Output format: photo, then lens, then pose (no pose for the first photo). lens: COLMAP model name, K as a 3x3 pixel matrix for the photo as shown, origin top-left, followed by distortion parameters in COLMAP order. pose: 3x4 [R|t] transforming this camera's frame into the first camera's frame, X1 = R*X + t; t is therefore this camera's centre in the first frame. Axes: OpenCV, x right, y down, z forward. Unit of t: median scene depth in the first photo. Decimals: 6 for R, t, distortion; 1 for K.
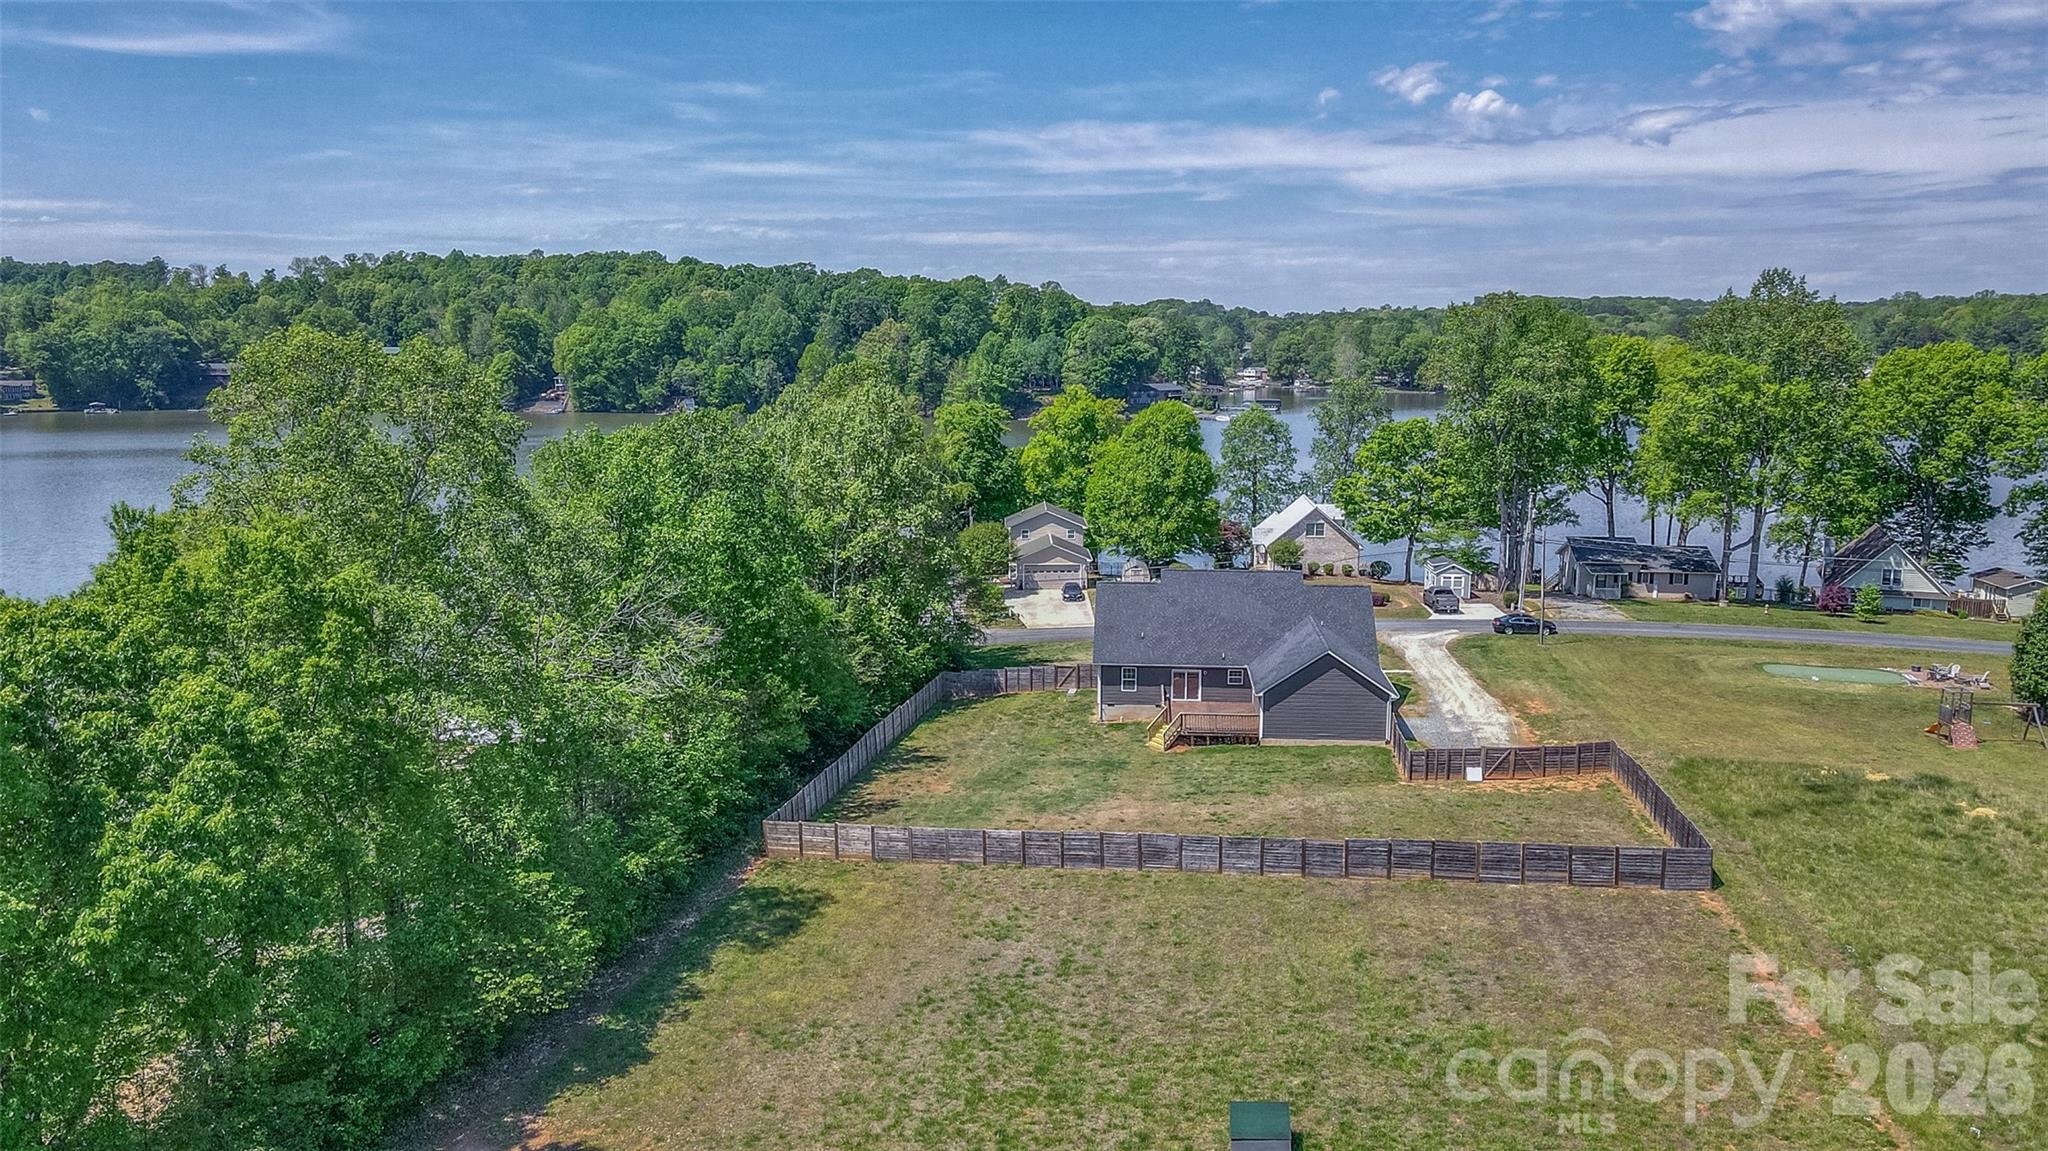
lens RADIAL K [[1508.3, 0, 1016.0], [0, 1508.3, 578.5], [0, 0, 1]] dist [-0.001401, 0.036462]
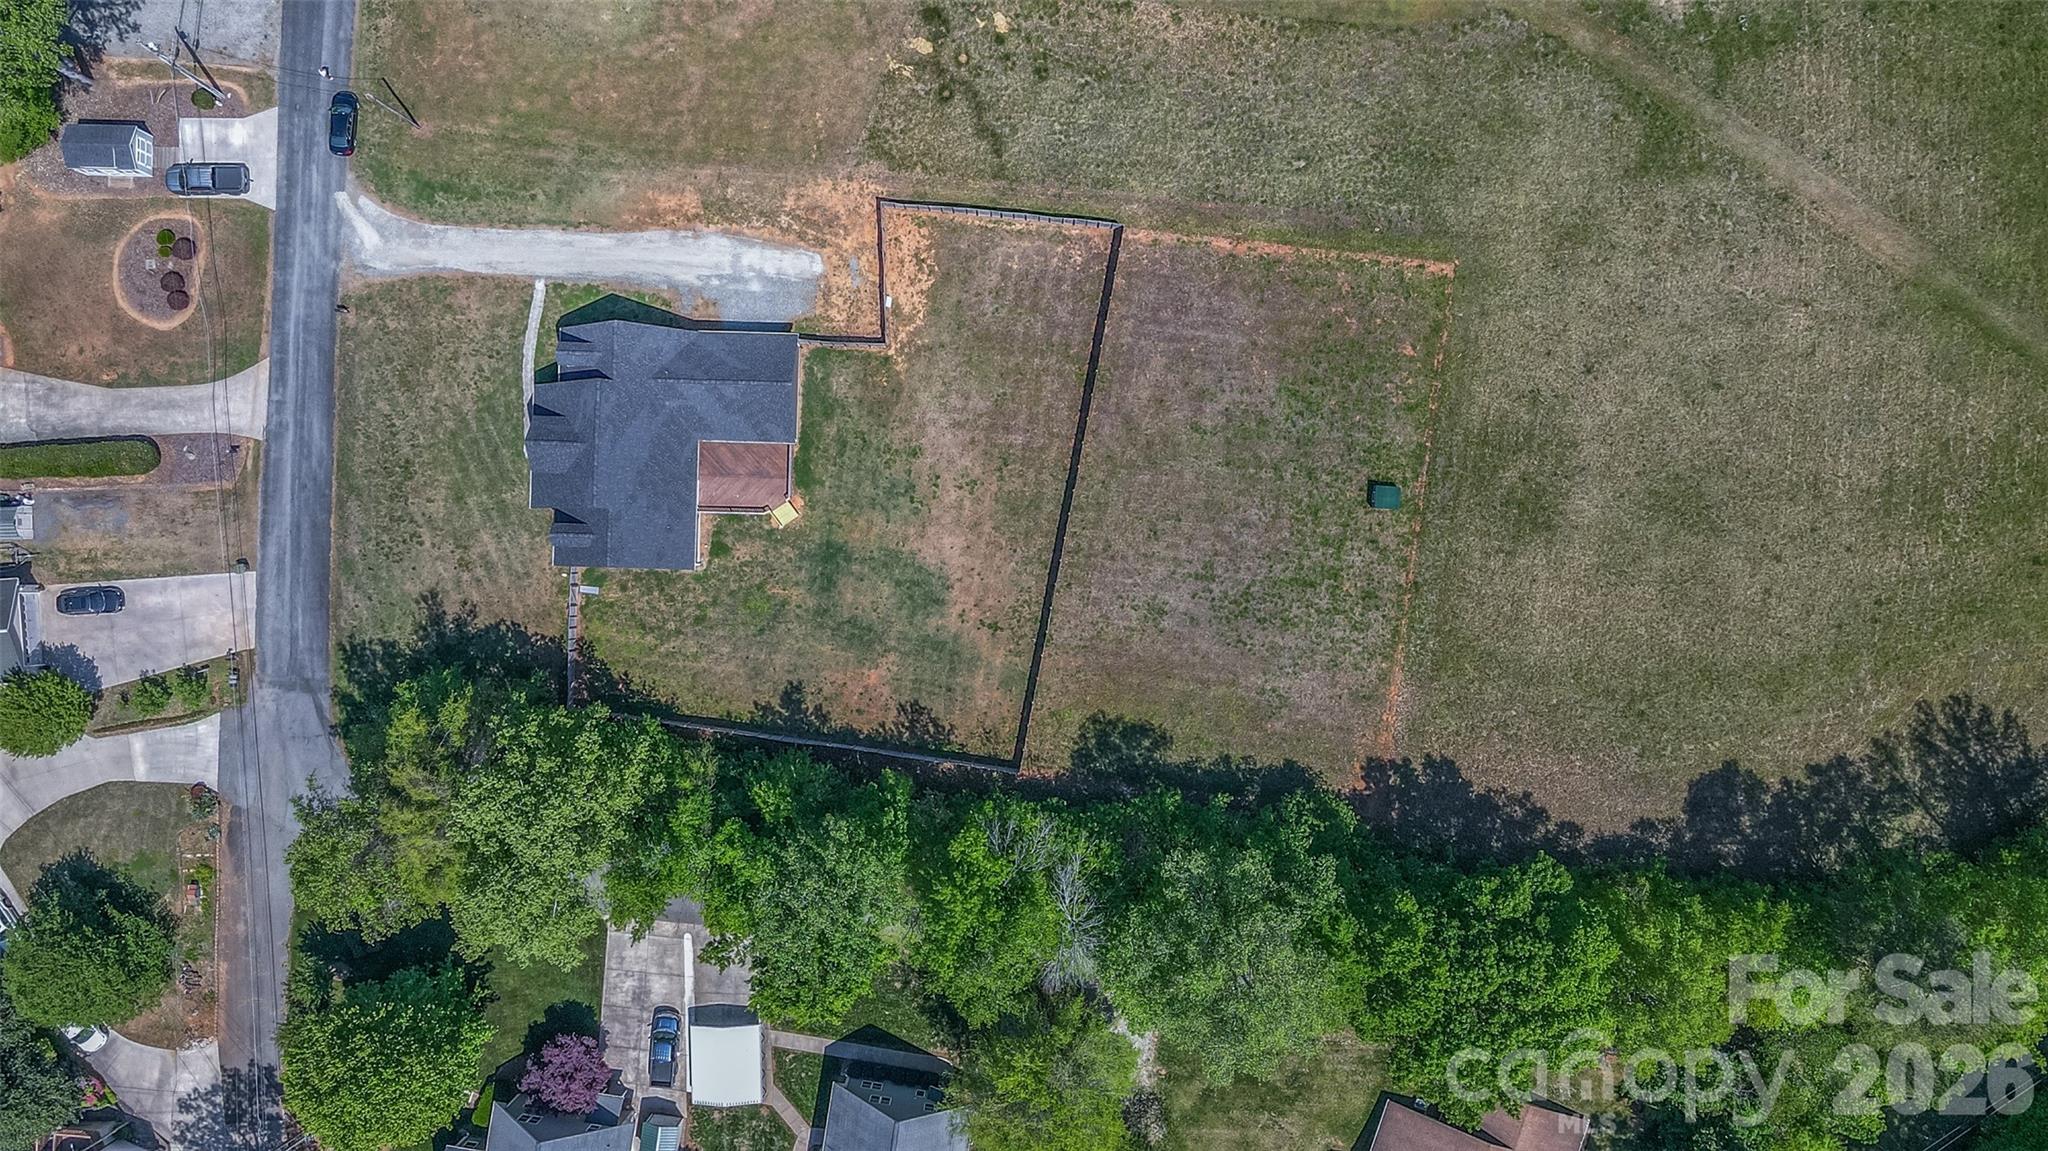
lens RADIAL K [[1508.3, 0, 1016.0], [0, 1508.3, 578.5], [0, 0, 1]] dist [-0.001401, 0.036462]
pose [[-0.061476, -0.998102, 0.003543, 0.016202], [0.170252, -0.006989, 0.985376, -0.716020], [-0.983481, 0.061180, 0.170358, 0.368718]]
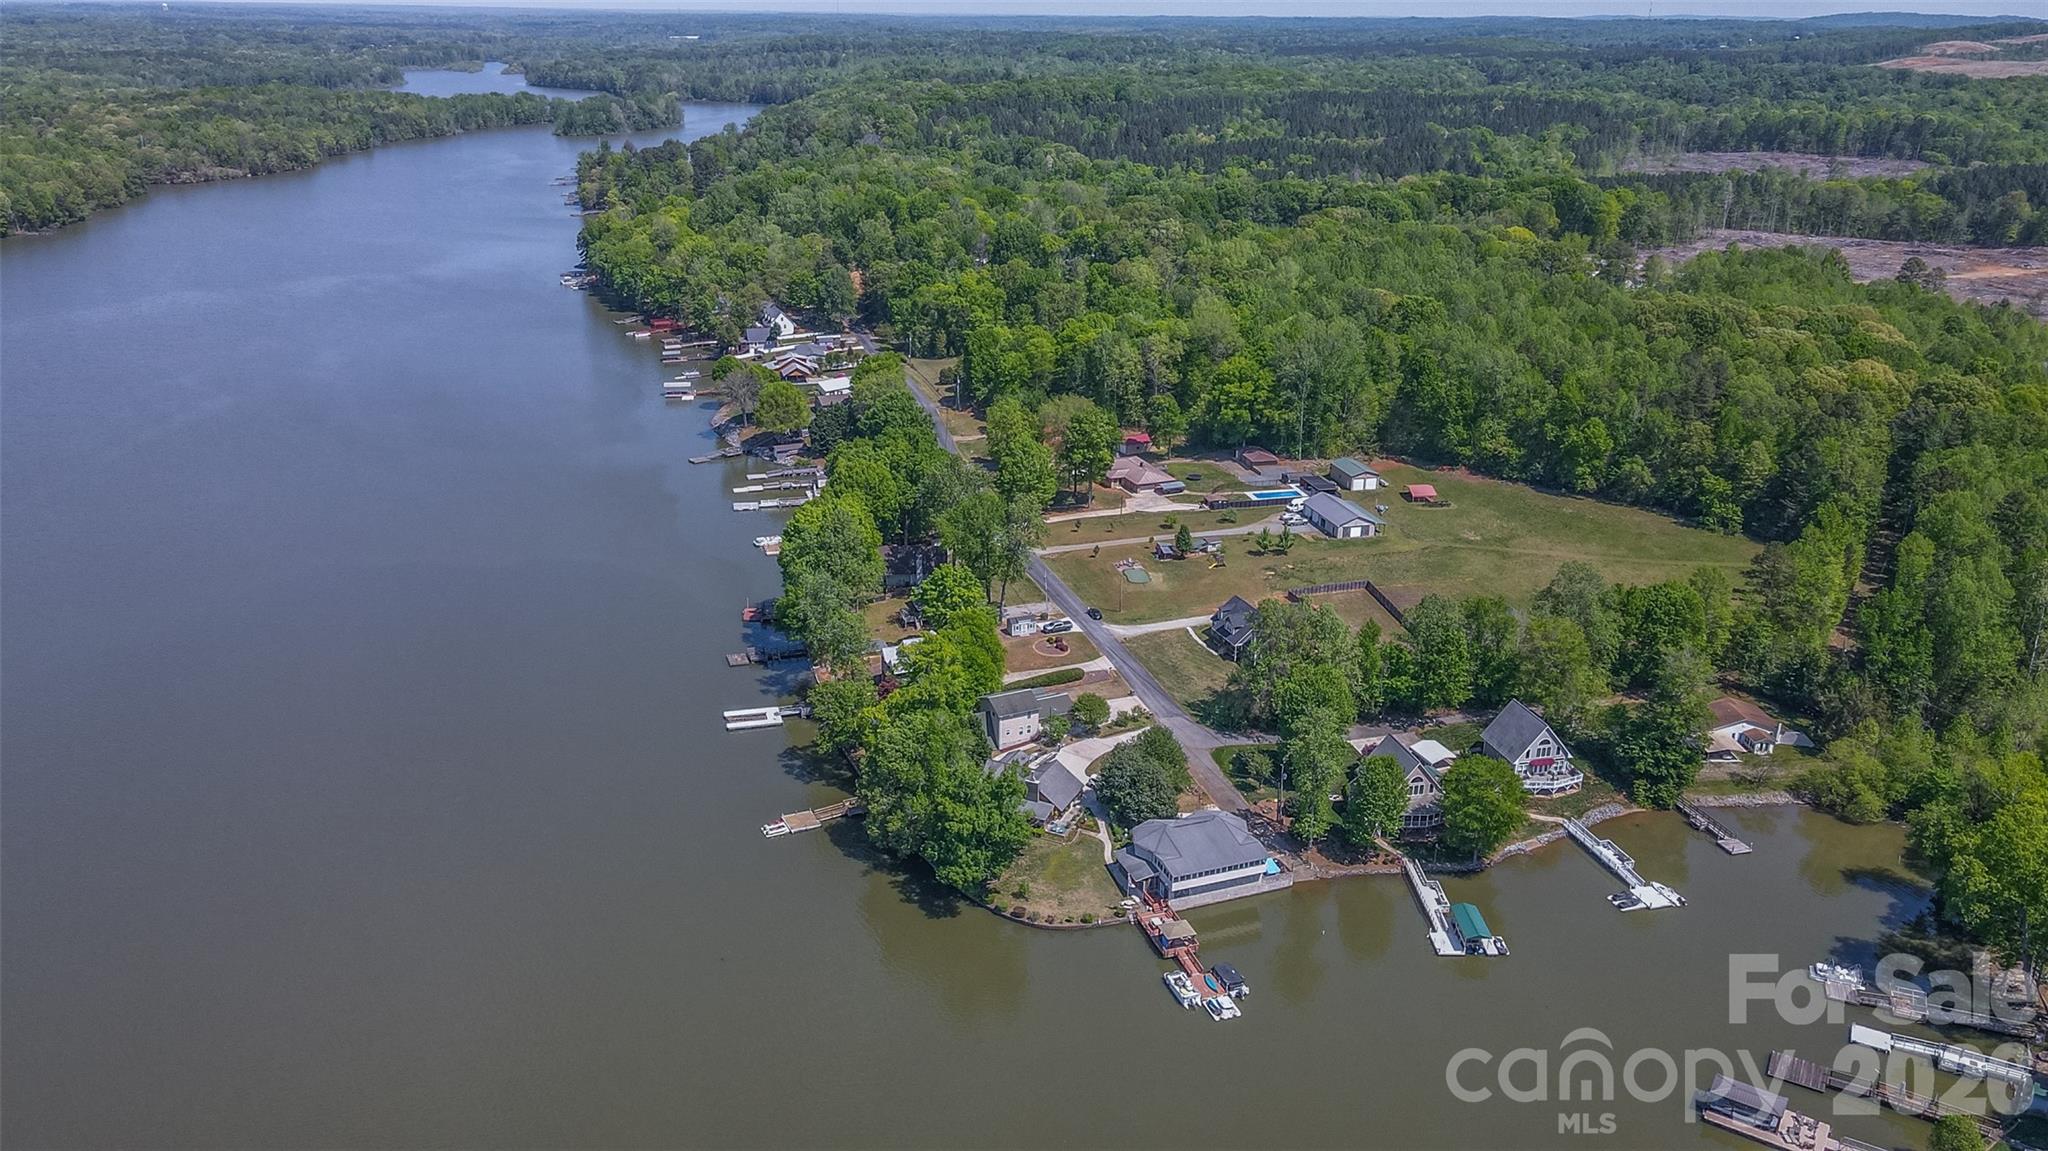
lens RADIAL K [[1508.3, 0, 1016.0], [0, 1508.3, 578.5], [0, 0, 1]] dist [-0.001401, 0.036462]
pose [[-0.438380, -0.321547, 0.839304, -1.443637], [0.135262, 0.899578, 0.415288, -0.921915], [-0.888553, 0.295580, -0.350864, 1.682668]]
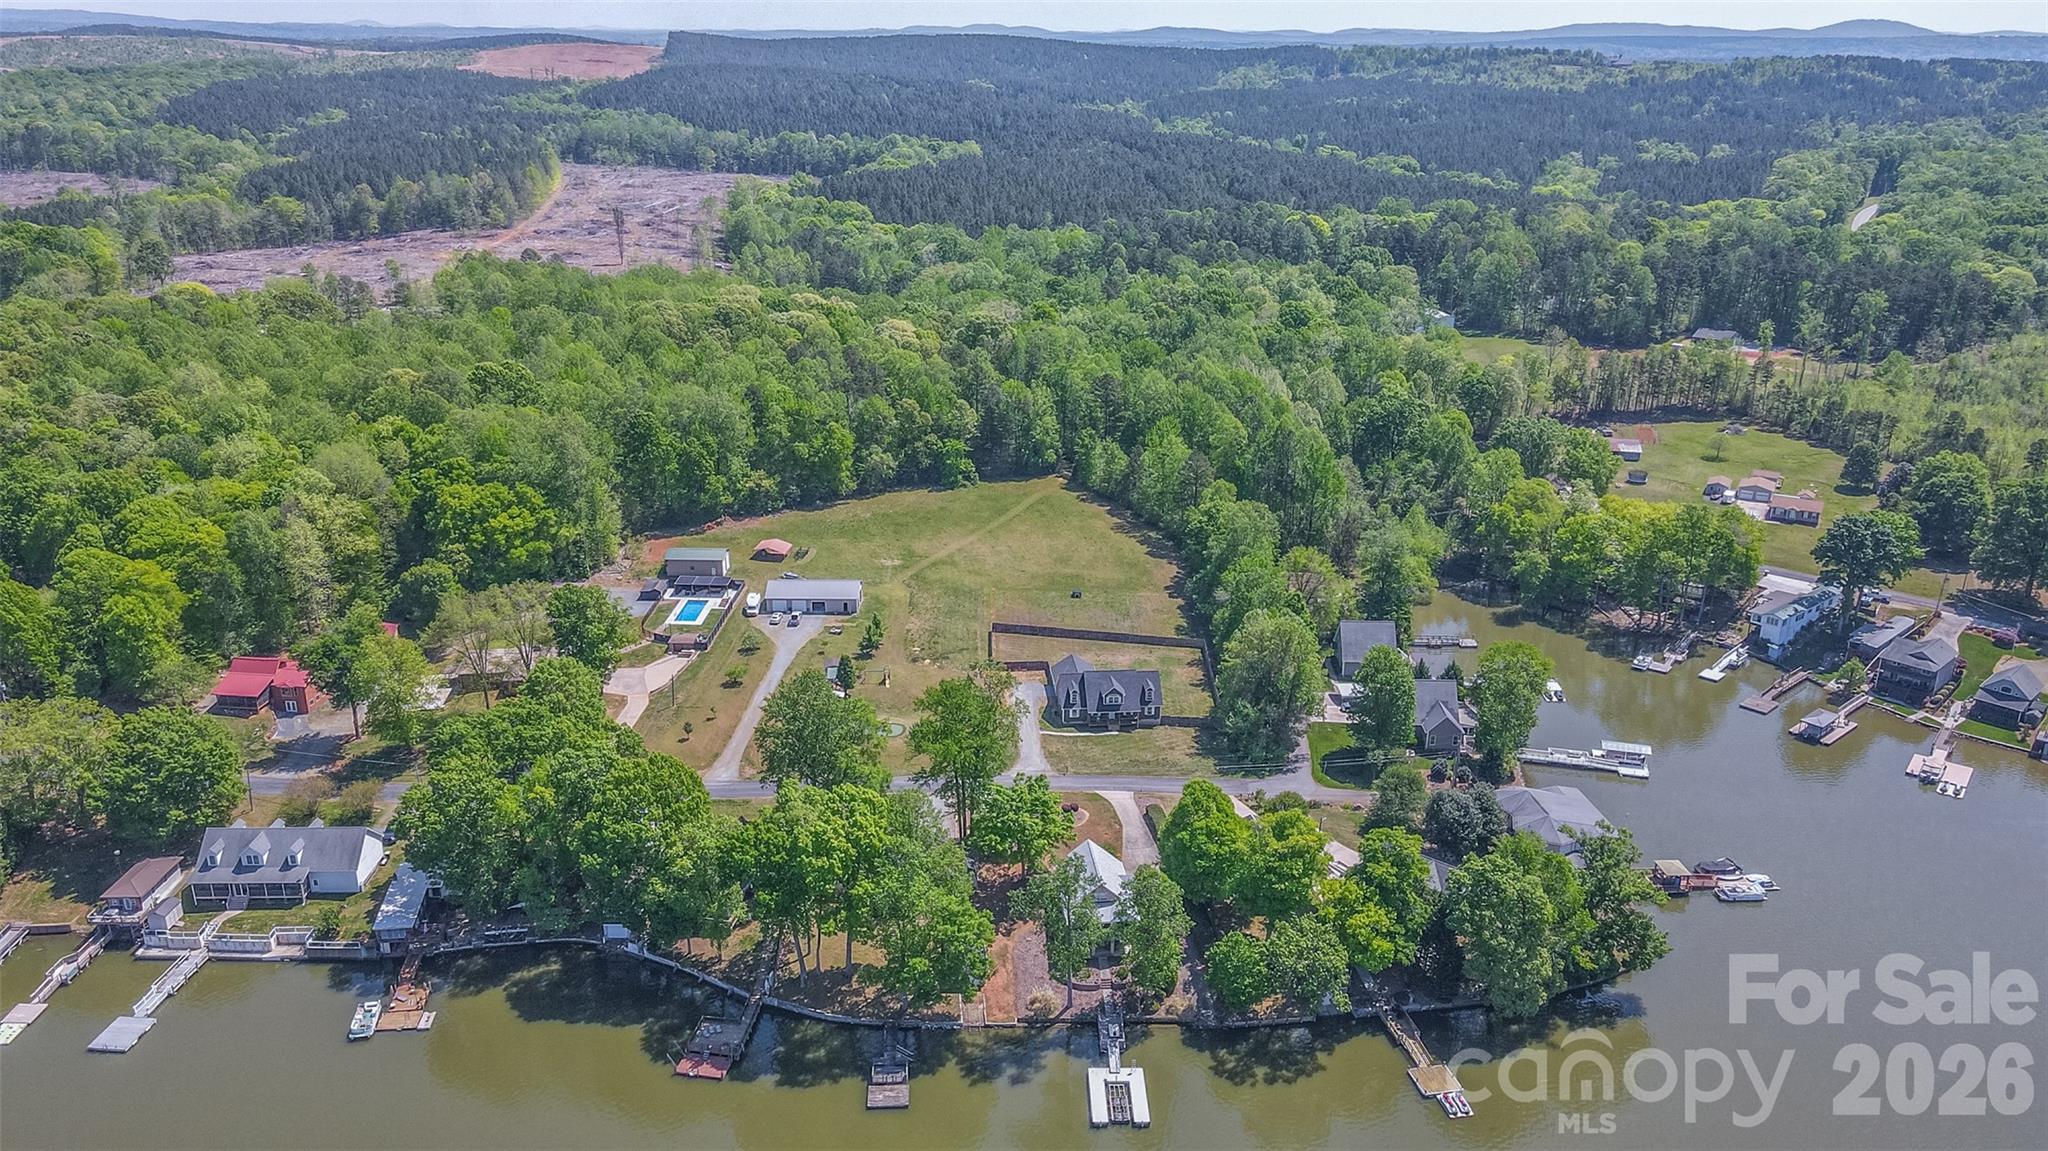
lens RADIAL K [[1508.3, 0, 1016.0], [0, 1508.3, 578.5], [0, 0, 1]] dist [-0.001401, 0.036462]
pose [[-0.983705, 0.058487, -0.170011, 0.523918], [-0.032995, 0.870821, 0.490491, -1.012416], [0.176736, 0.488108, -0.854701, 2.217611]]
